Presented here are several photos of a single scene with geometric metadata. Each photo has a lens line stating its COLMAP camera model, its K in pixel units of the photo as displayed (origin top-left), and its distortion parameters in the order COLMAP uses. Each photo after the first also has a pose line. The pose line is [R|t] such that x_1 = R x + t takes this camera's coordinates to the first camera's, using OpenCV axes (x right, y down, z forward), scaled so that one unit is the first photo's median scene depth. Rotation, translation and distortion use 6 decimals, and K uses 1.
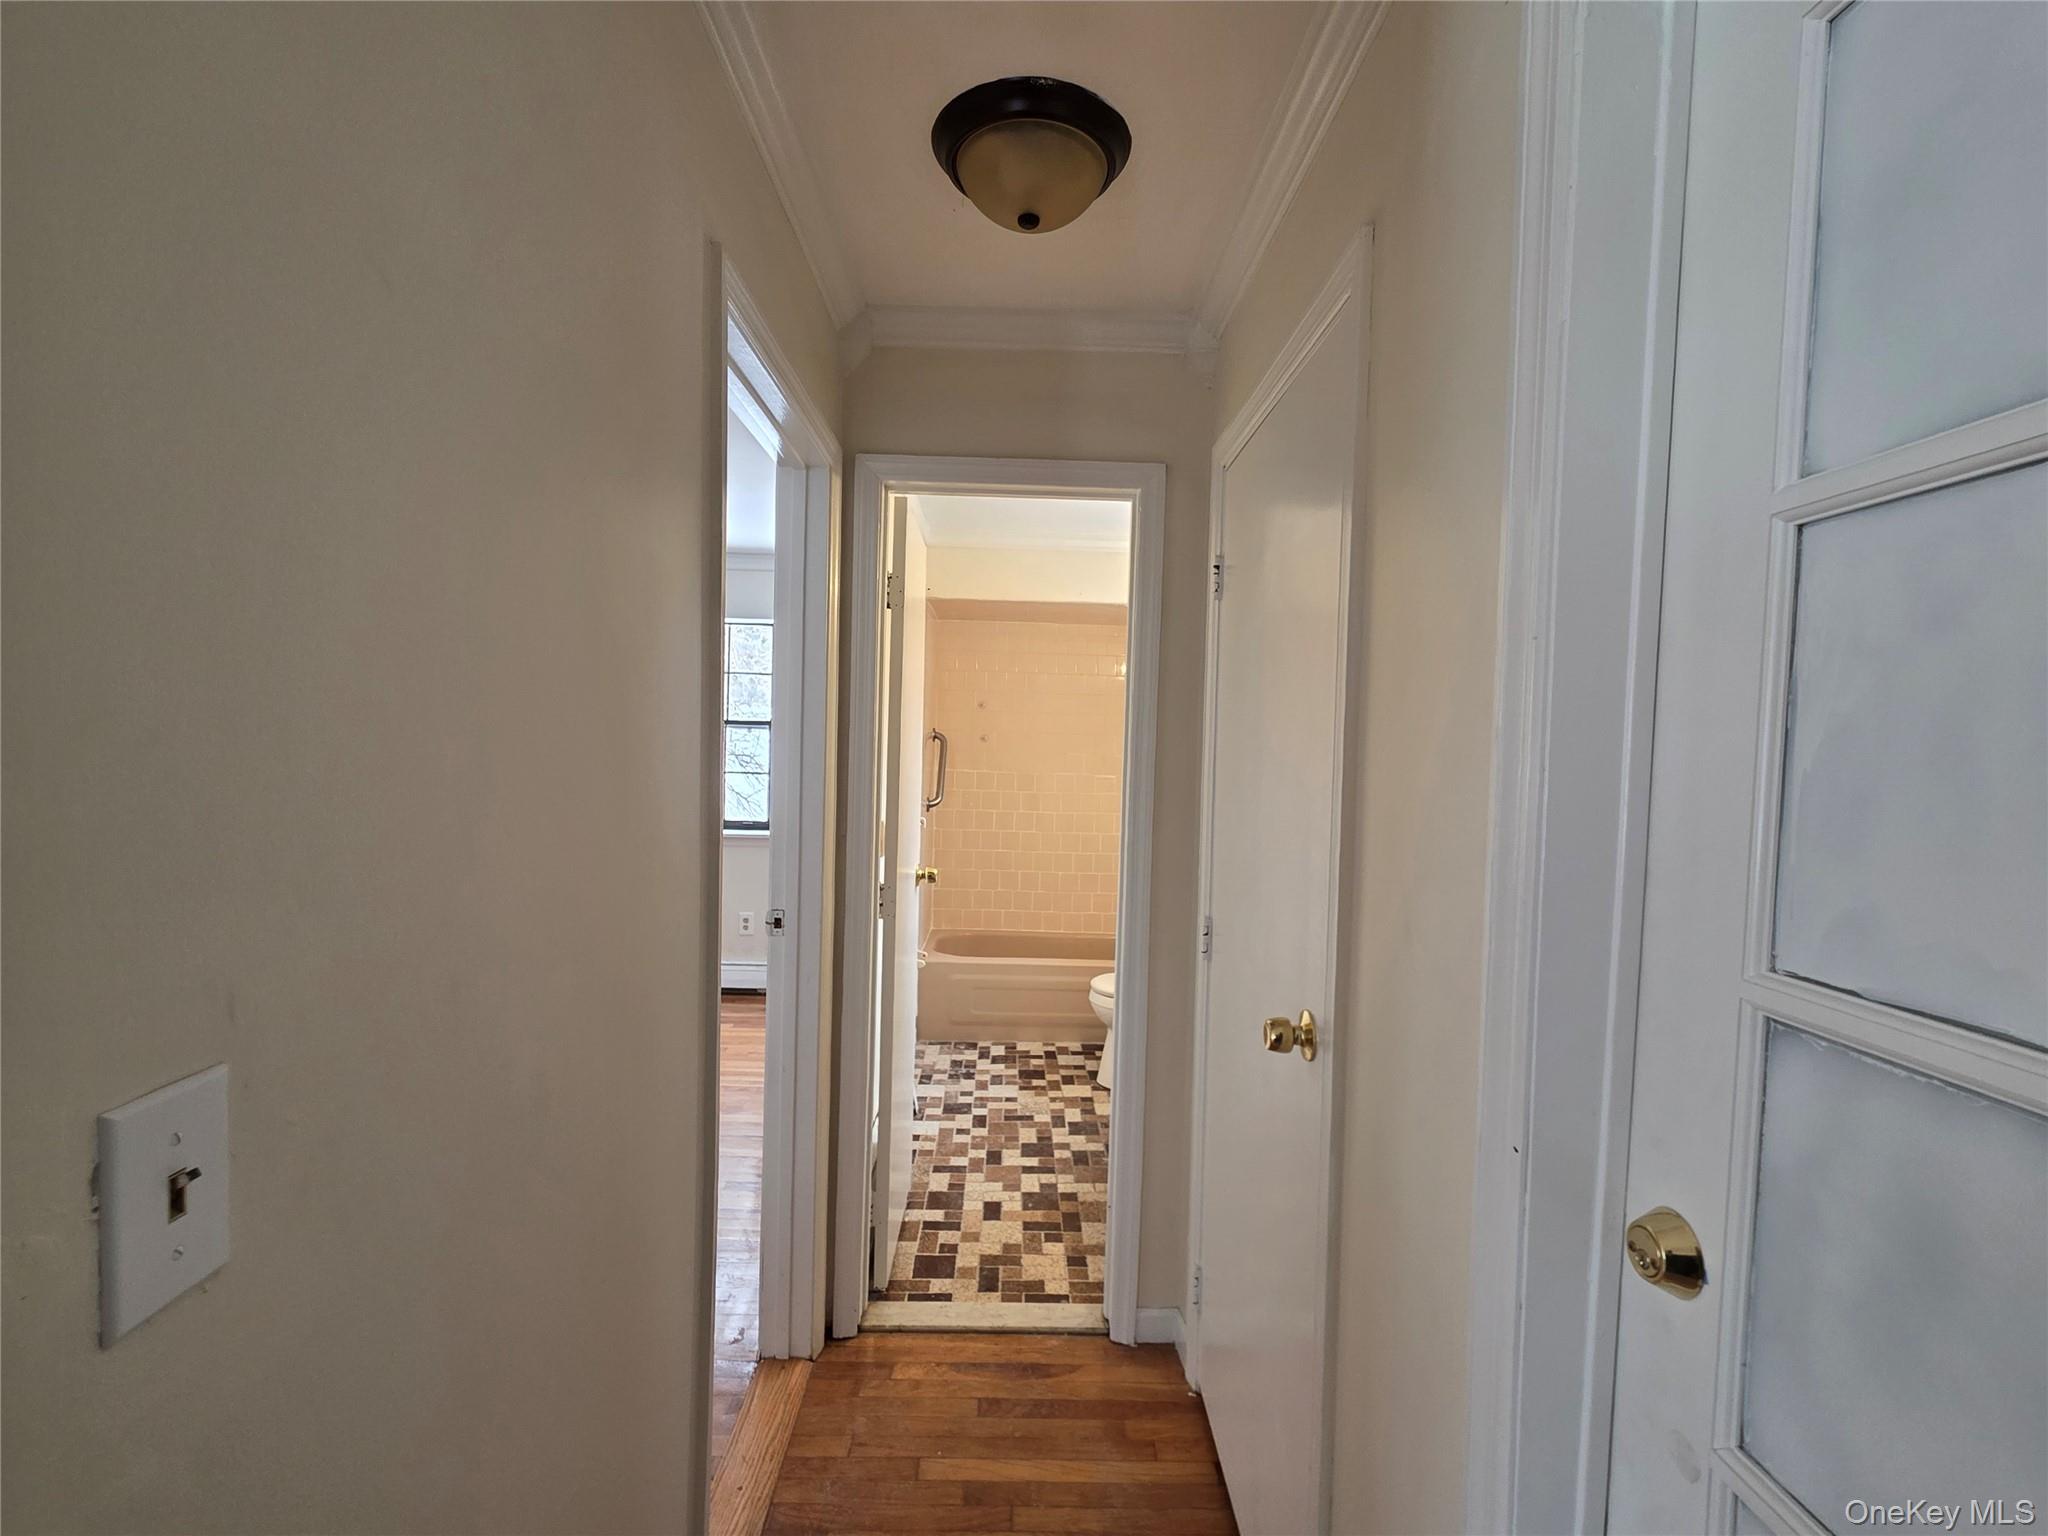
lens RADIAL K [[911.3, 0, 1015.1], [0, 911.3, 765.9], [0, 0, 1]] dist [0.001800, 0.001339]
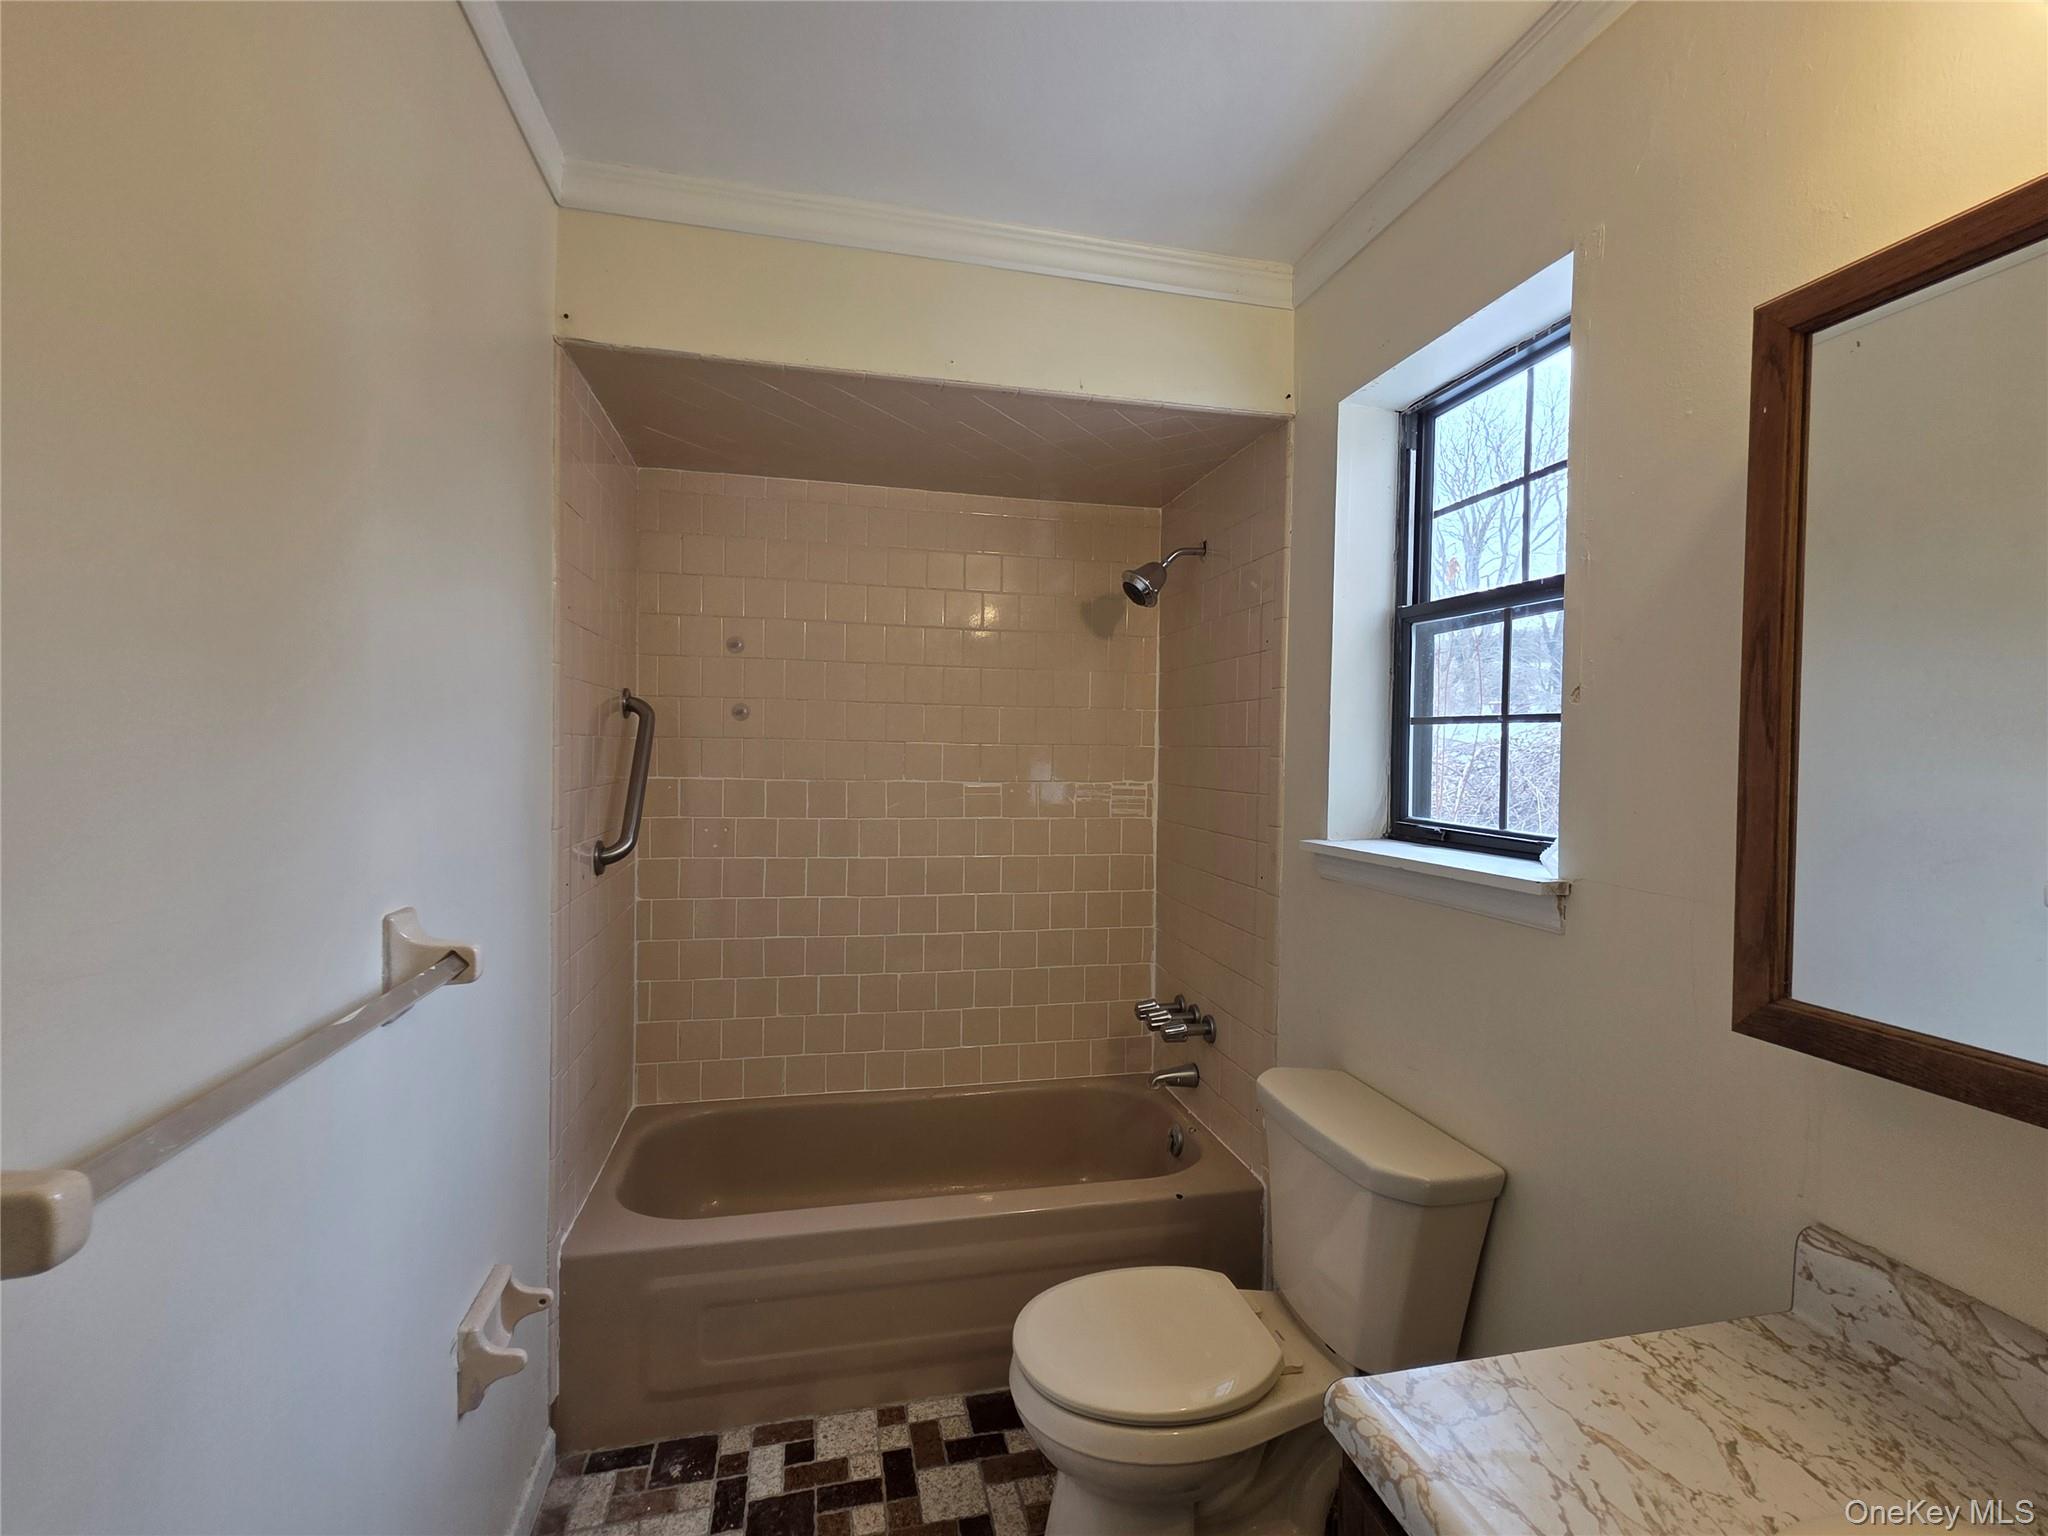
lens RADIAL K [[911.3, 0, 1015.1], [0, 911.3, 765.9], [0, 0, 1]] dist [0.001800, 0.001339]
pose [[0.976975, -0.013955, 0.212899, 0.006776], [0.014366, 0.999897, -0.000379, 0.001497], [-0.212872, 0.003429, 0.977074, 0.570085]]
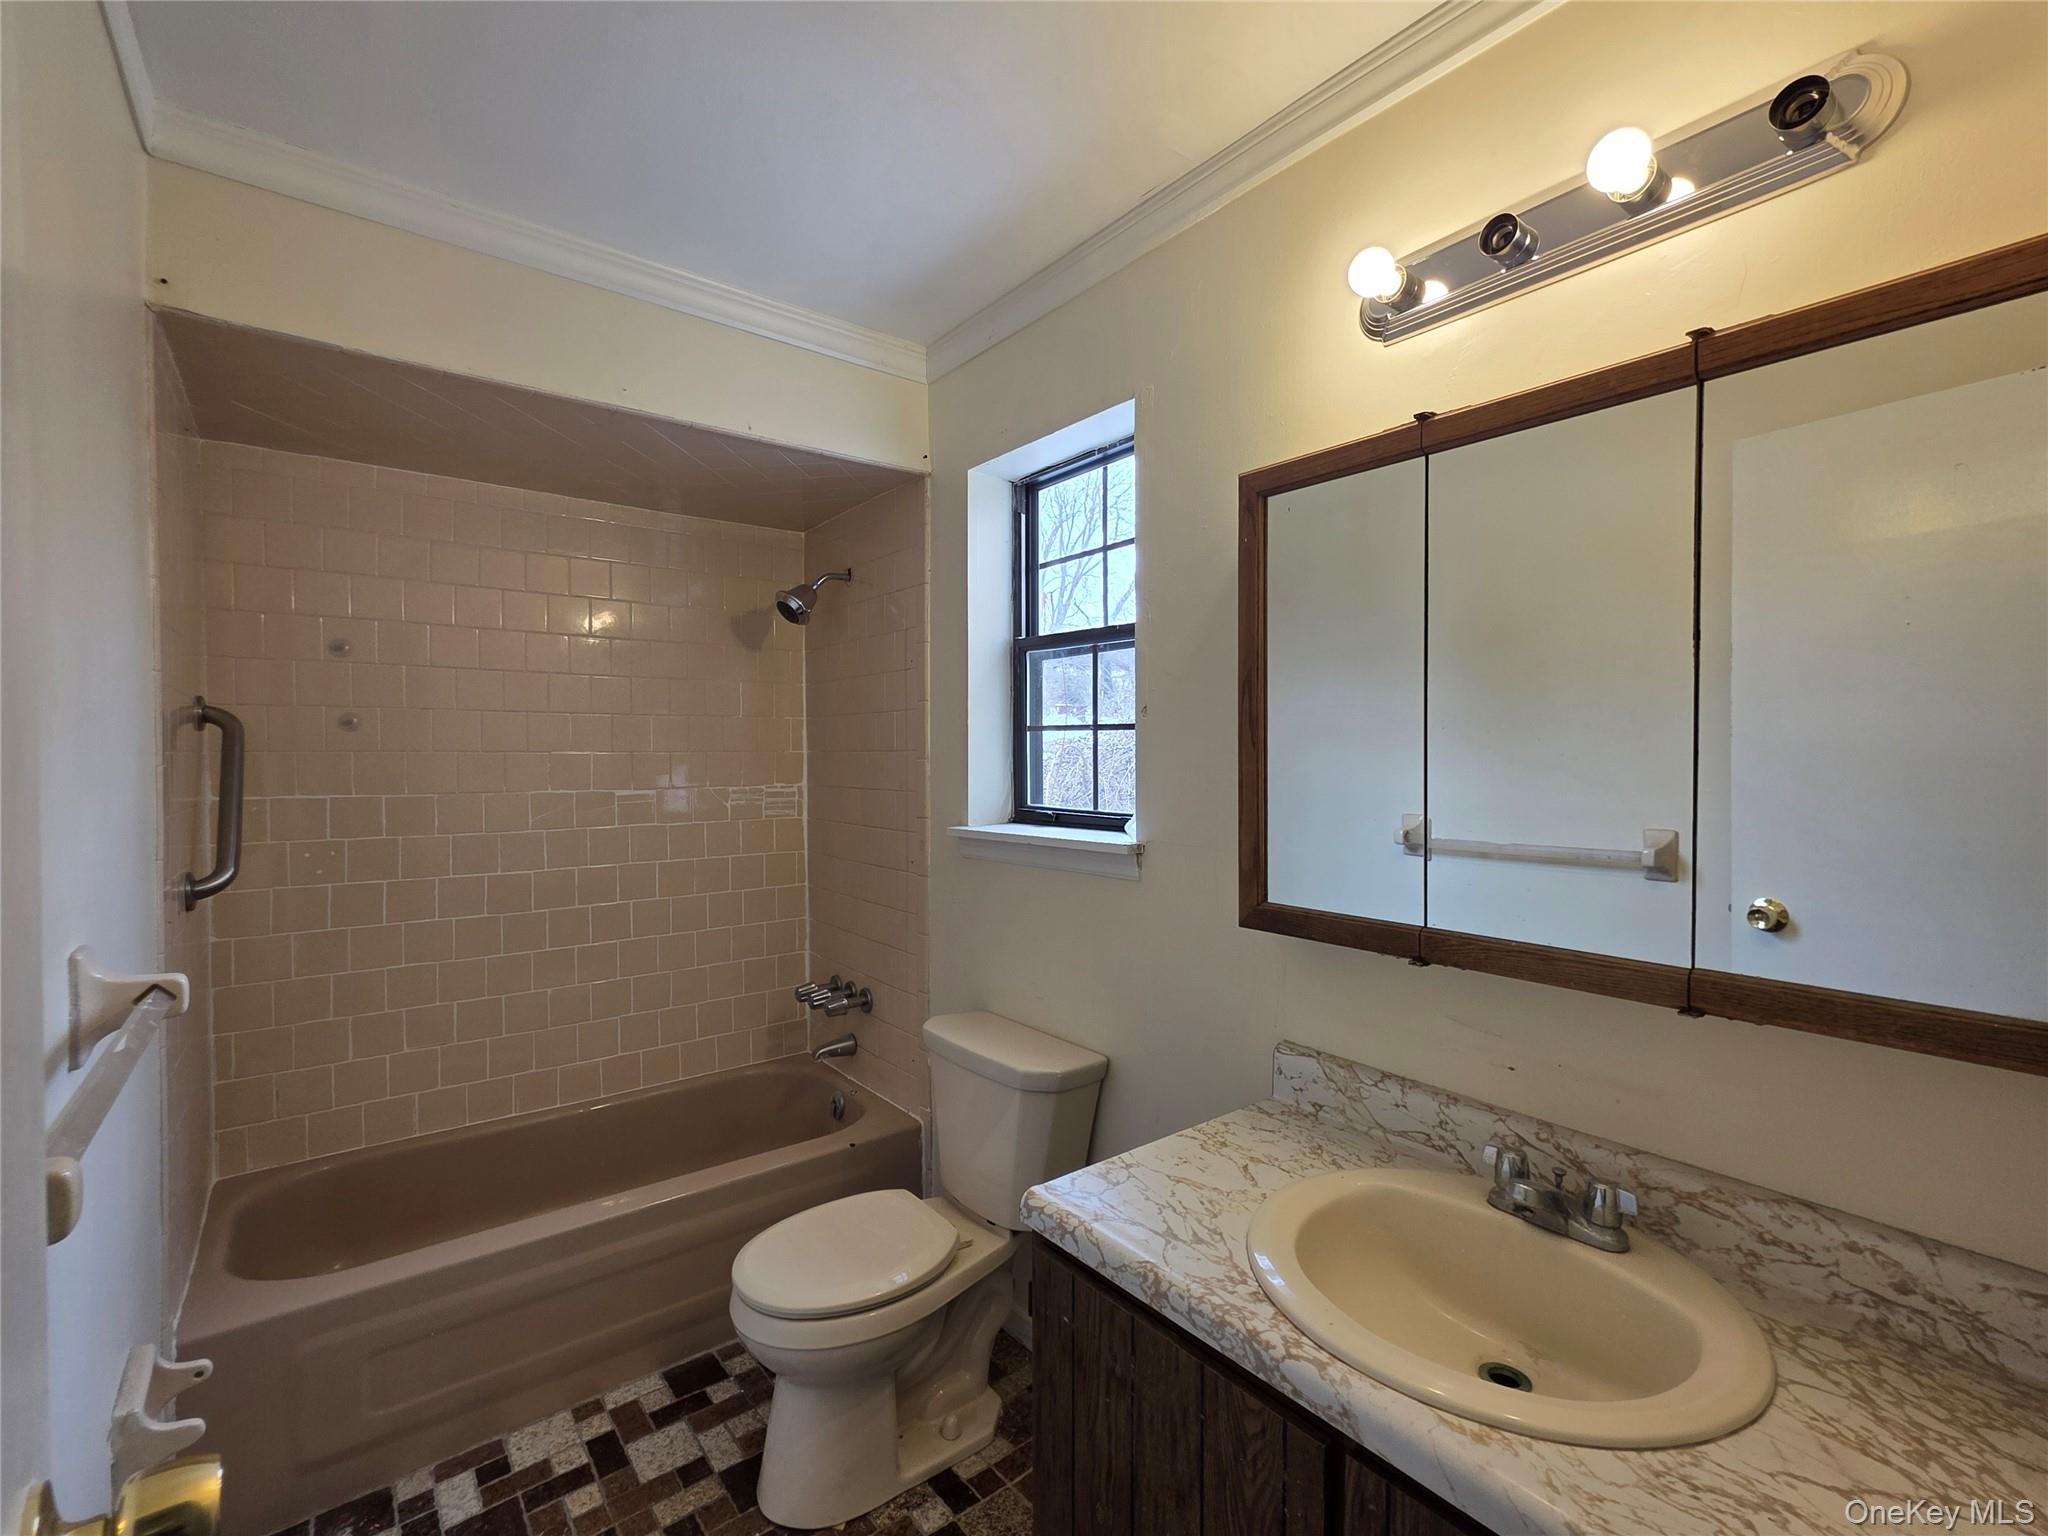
lens RADIAL K [[911.3, 0, 1015.1], [0, 911.3, 765.9], [0, 0, 1]] dist [0.001800, 0.001339]
pose [[0.795684, -0.037311, 0.604561, -0.053694], [0.039111, 0.999183, 0.010191, -0.000659], [-0.604447, 0.015537, 0.796494, 0.522758]]
